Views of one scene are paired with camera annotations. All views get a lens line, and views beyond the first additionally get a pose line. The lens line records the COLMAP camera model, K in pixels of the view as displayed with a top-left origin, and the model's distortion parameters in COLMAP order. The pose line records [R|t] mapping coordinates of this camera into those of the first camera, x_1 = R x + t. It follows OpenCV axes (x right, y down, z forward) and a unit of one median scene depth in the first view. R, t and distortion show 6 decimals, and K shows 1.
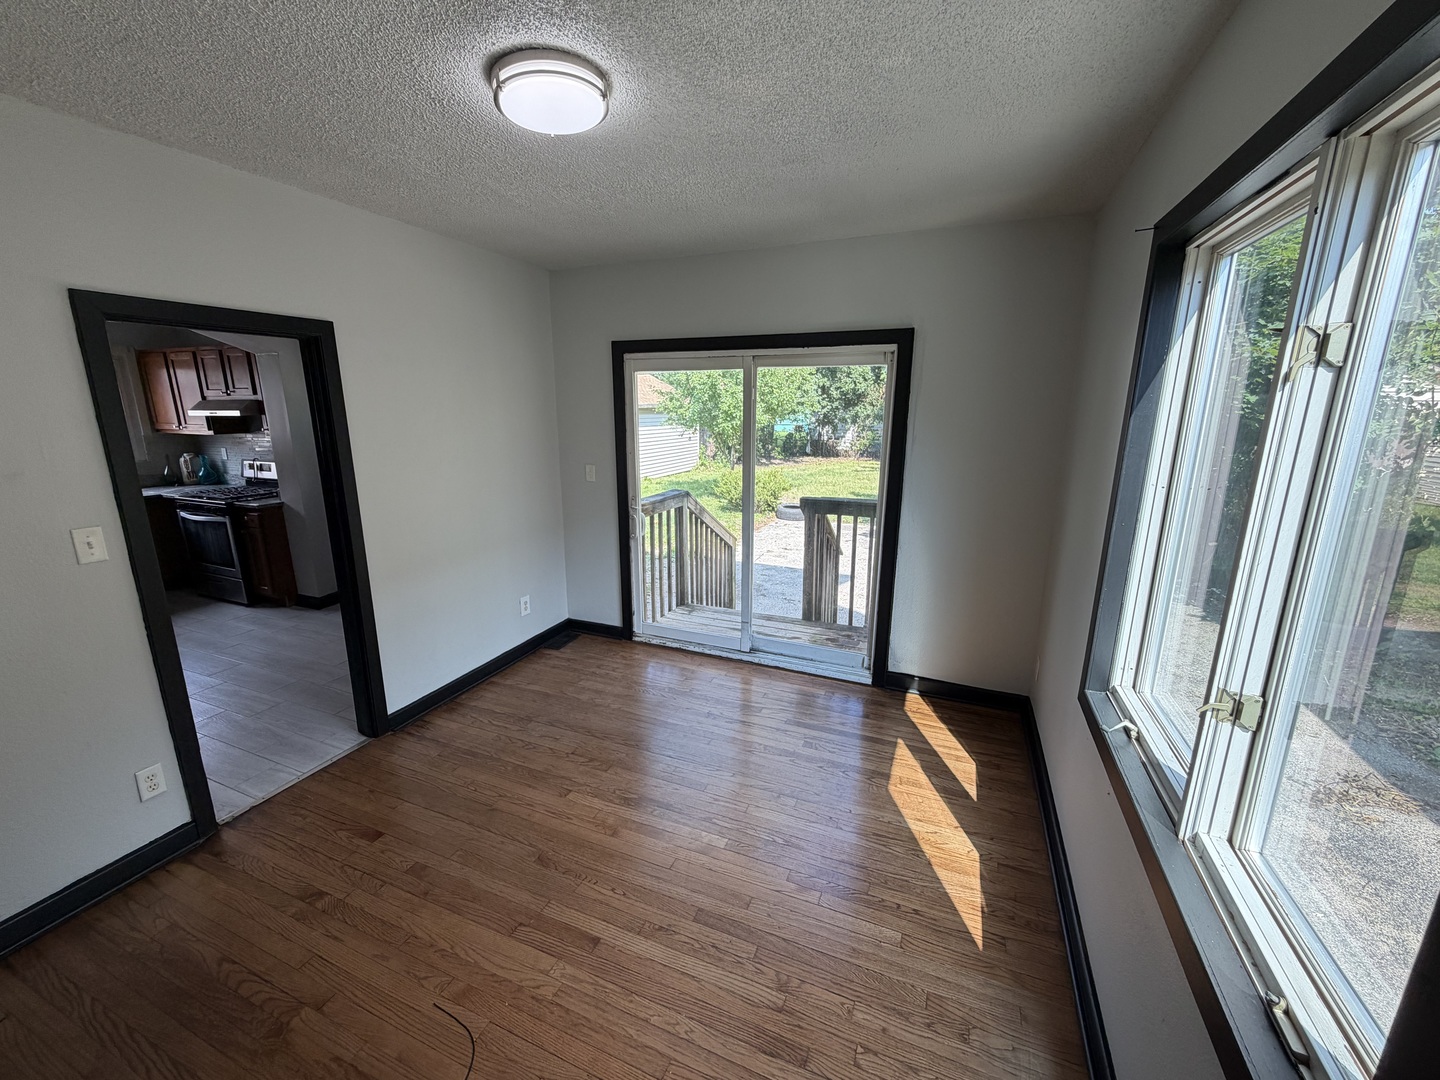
lens RADIAL K [[574.1, 0, 721.4], [0, 574.1, 544.3], [0, 0, 1]] dist [-0.003258, -0.000246]
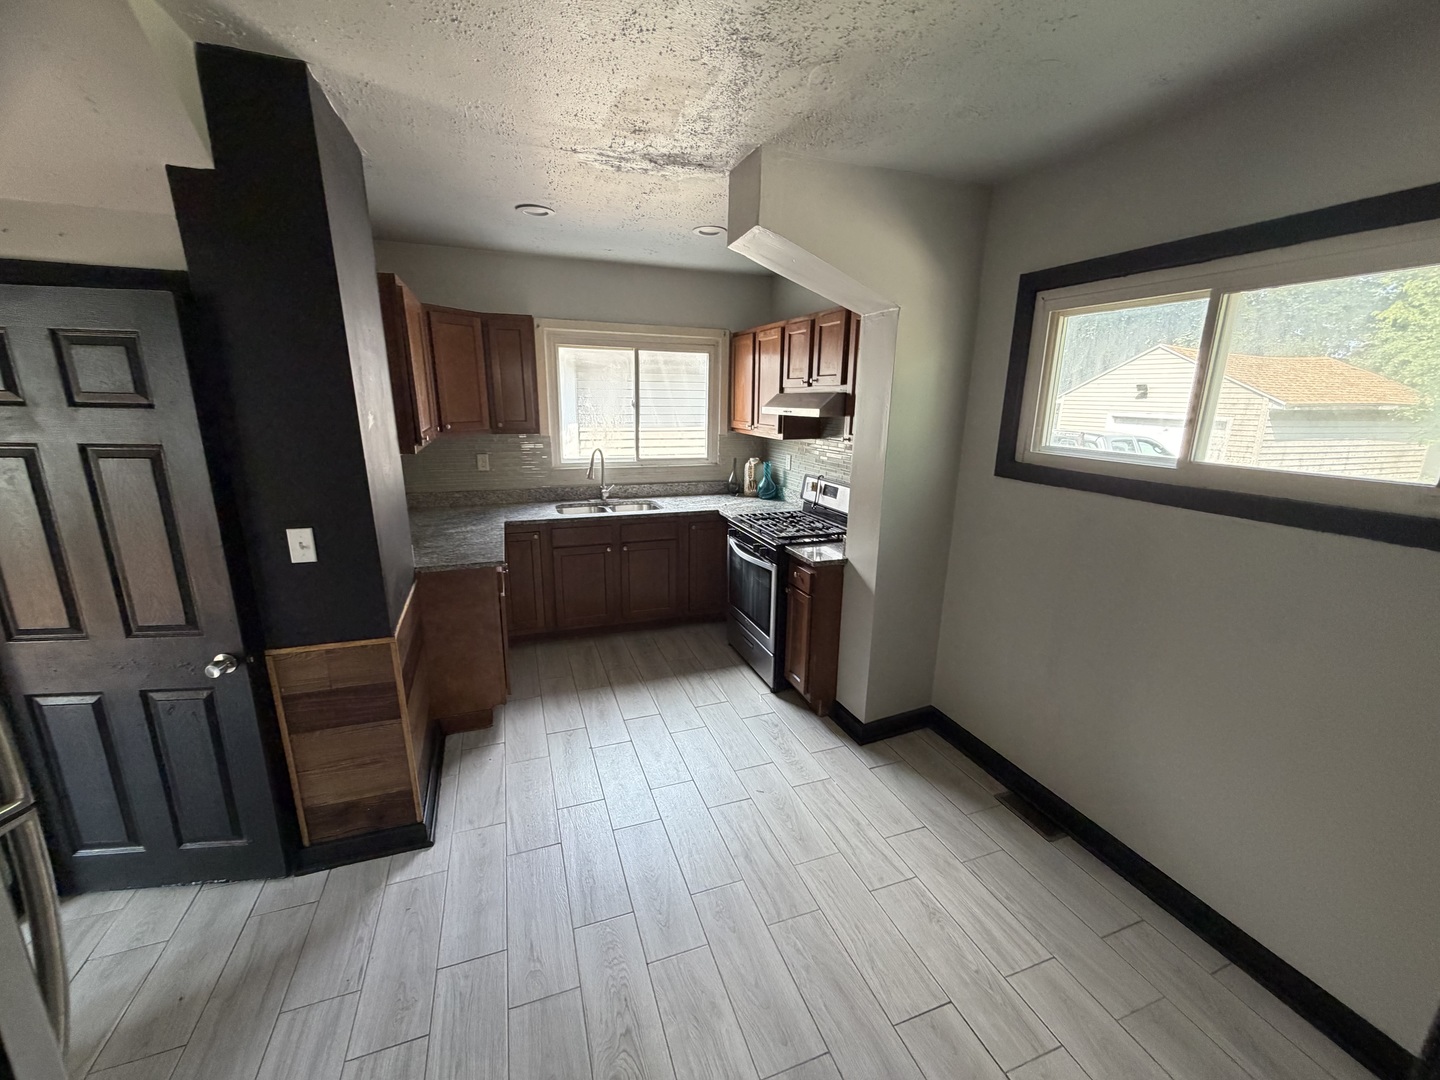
lens RADIAL K [[574.1, 0, 717.0], [0, 574.1, 536.0], [0, 0, 1]] dist [-0.003258, -0.000246]
pose [[0.675695, 0.177396, -0.715519, -0.397383], [-0.182263, 0.980682, 0.071018, -0.108465], [0.714295, 0.082426, 0.694974, 0.441177]]
